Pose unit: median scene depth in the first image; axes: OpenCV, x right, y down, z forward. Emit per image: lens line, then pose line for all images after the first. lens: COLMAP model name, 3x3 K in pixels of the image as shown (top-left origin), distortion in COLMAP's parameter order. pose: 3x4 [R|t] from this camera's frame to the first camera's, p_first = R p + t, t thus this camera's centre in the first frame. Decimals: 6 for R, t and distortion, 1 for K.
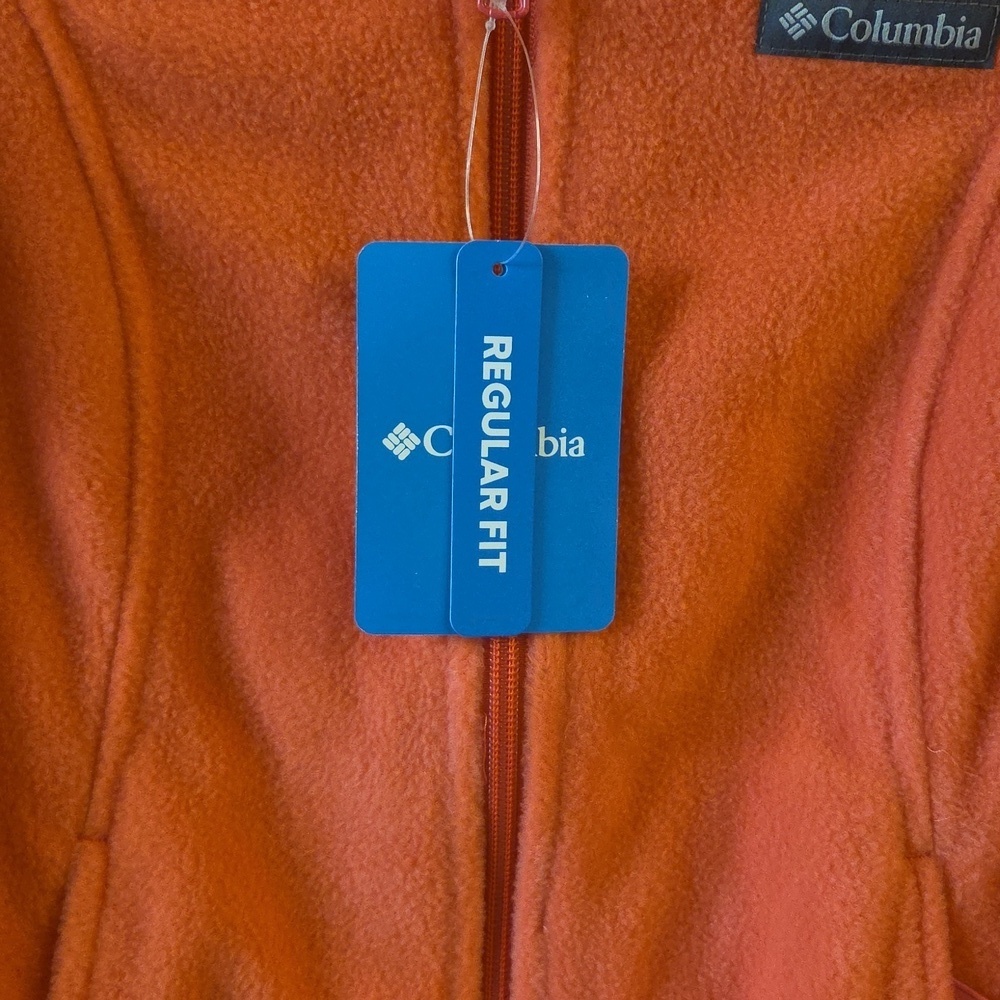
lens RADIAL K [[1404.2, 0, 500.0], [0, 1404.2, 500.0], [0, 0, 1]] dist [0.047583, -0.109403]
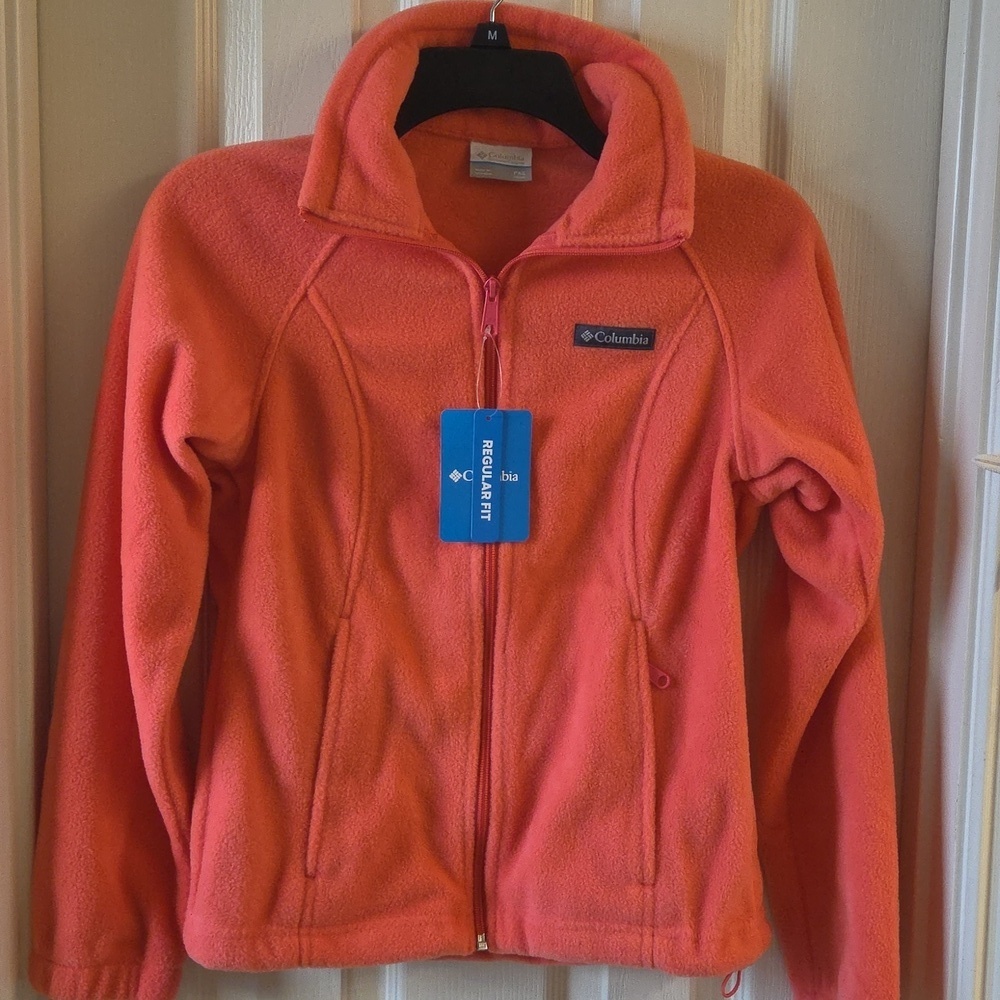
lens RADIAL K [[1384.4, 0, 509.2], [0, 1384.4, 472.8], [0, 0, 1]] dist [0.071986, -0.013526]
pose [[0.999716, -0.005265, 0.023231, -0.024288], [0.006257, 0.999061, -0.042864, 0.075298], [-0.022984, 0.042998, 0.998811, -1.867894]]
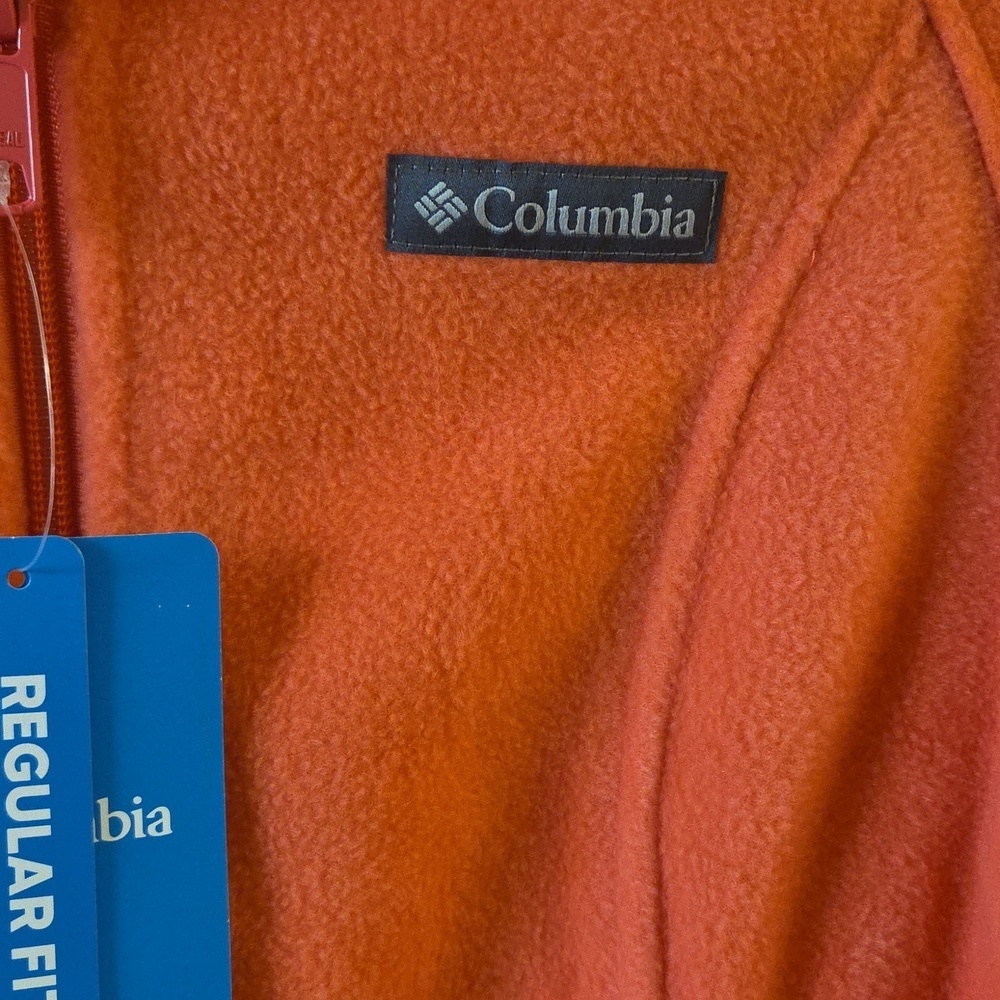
lens RADIAL K [[1411.5, 0, 500.0], [0, 1411.5, 500.0], [0, 0, 1]] dist [0.067081, -0.043355]
pose [[0.993152, -0.047153, 0.106894, 0.152037], [0.052834, 0.997303, -0.050949, -0.149196], [-0.104203, 0.056248, 0.992964, 0.288080]]
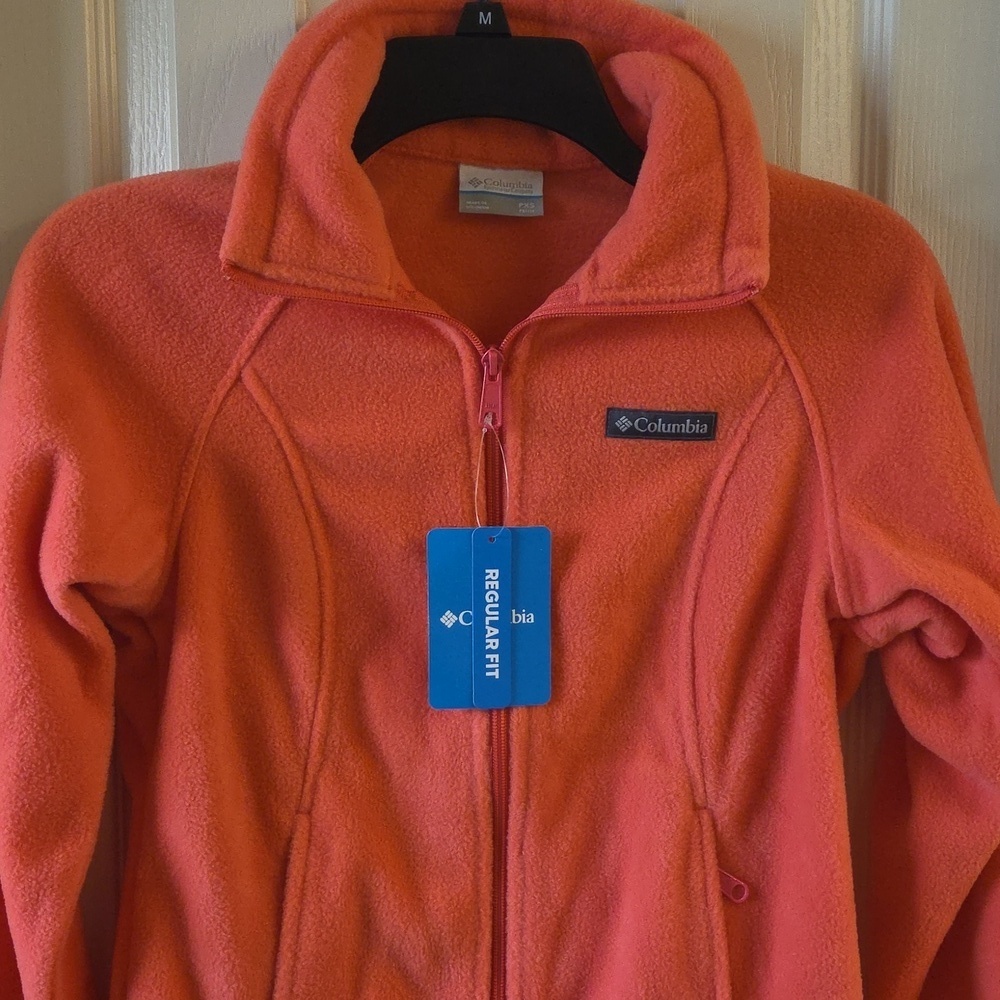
lens RADIAL K [[1411.5, 0, 500.0], [0, 1411.5, 500.0], [0, 0, 1]] dist [0.067081, -0.043355]
pose [[0.999595, -0.028090, 0.004459, 0.004099], [0.028294, 0.998064, -0.055390, -0.099542], [-0.002895, 0.055494, 0.998455, -1.157354]]
